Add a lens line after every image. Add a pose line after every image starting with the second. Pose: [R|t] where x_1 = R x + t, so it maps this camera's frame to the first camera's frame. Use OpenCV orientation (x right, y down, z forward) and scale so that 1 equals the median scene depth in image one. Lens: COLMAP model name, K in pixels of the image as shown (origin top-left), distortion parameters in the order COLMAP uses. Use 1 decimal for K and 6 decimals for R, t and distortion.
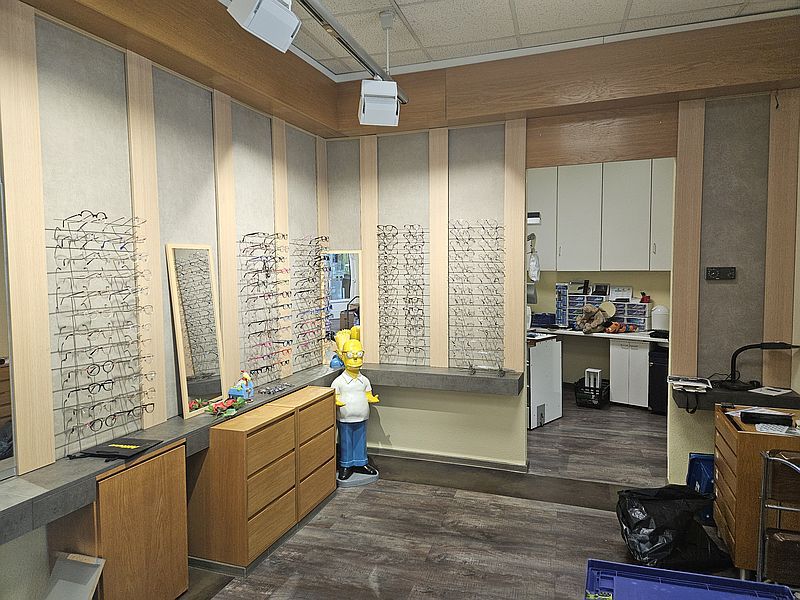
lens RADIAL K [[532.9, 0, 397.4], [0, 532.9, 299.9], [0, 0, 1]] dist [0.086531, -0.072731]
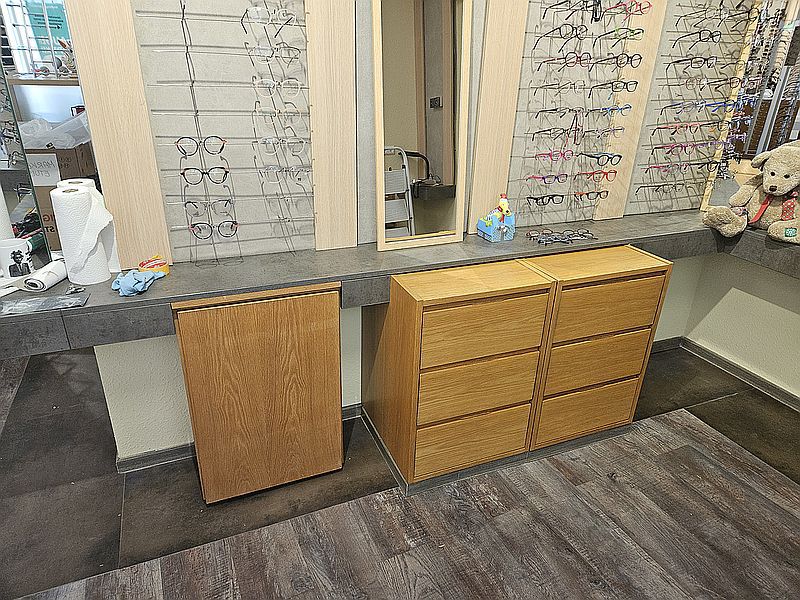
lens RADIAL K [[532.9, 0, 397.4], [0, 532.9, 299.9], [0, 0, 1]] dist [0.086531, -0.072731]
pose [[0.682163, 0.331129, -0.651926, 0.061195], [-0.082439, 0.920728, 0.381397, 0.022022], [0.726538, -0.206431, 0.655384, 0.505581]]
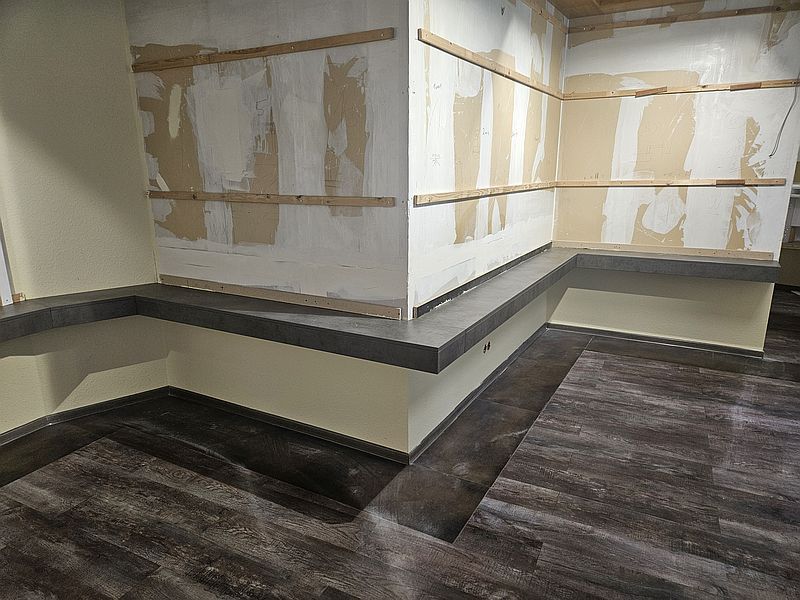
lens RADIAL K [[531.5, 0, 385.8], [0, 531.5, 298.2], [0, 0, 1]] dist [0.031643, -0.002175]
pose [[0.984700, 0.052052, -0.166300, -0.384256], [-0.021024, 0.982860, 0.183151, 0.034923], [0.172983, -0.176852, 0.968917, -0.151357]]
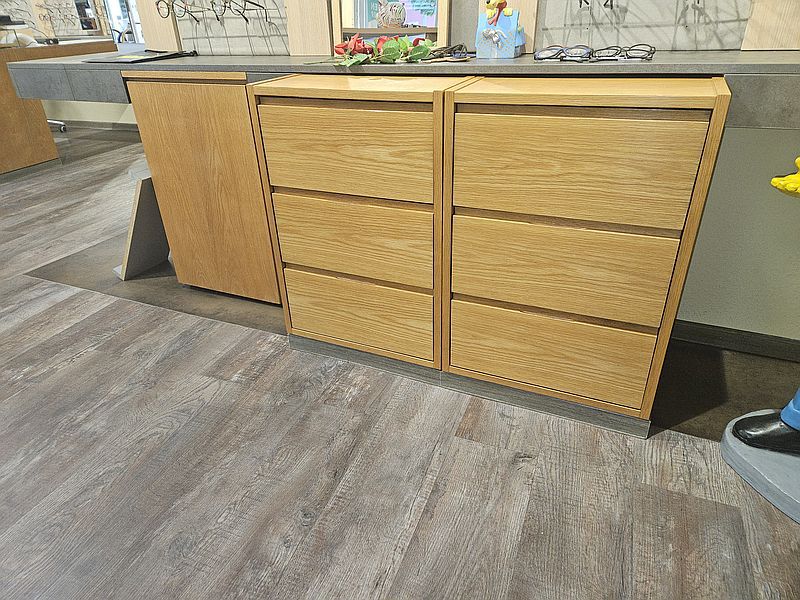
lens RADIAL K [[531.5, 0, 385.8], [0, 531.5, 298.2], [0, 0, 1]] dist [0.031643, -0.002175]
pose [[-0.078950, 0.495005, -0.865296, 0.165248], [-0.024380, 0.866787, 0.498083, 0.141294], [0.996580, 0.060420, -0.056365, 0.960506]]
